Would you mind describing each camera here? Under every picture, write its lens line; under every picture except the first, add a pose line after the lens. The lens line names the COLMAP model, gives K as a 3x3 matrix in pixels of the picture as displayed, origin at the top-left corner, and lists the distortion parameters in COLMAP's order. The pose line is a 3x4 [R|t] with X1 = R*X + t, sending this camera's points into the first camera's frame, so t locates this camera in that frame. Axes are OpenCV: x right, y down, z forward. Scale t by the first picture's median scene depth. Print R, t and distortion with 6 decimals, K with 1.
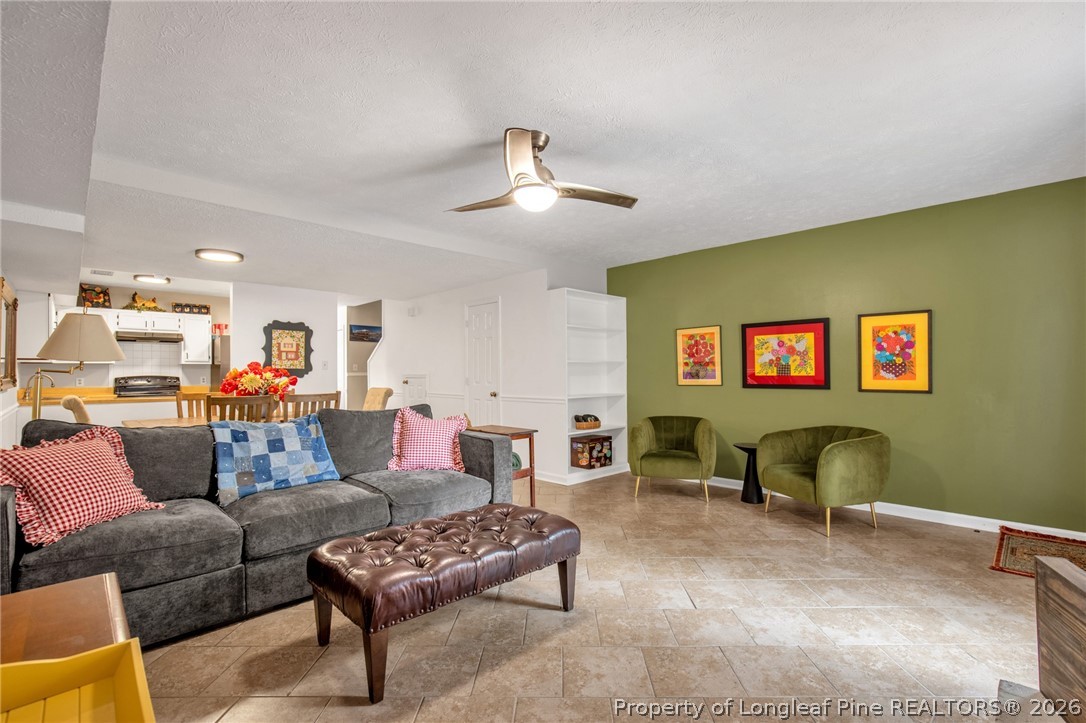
lens RADIAL K [[492.8, 0, 545.5], [0, 492.8, 362.8], [0, 0, 1]] dist [0.000883, 0.000083]
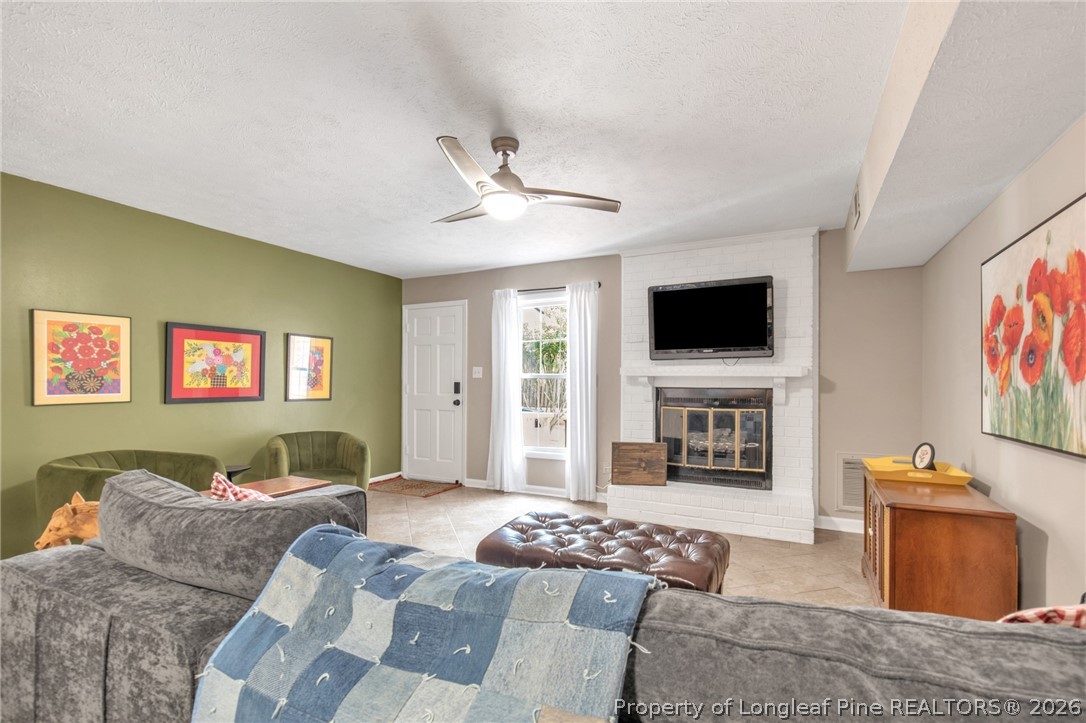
lens RADIAL K [[492.8, 0, 545.5], [0, 492.8, 362.8], [0, 0, 1]] dist [0.000883, 0.000083]
pose [[-0.304417, 0.054211, 0.950995, -0.557532], [-0.007514, 0.998211, -0.059308, 0.029855], [-0.952509, -0.025200, -0.303466, 0.713379]]
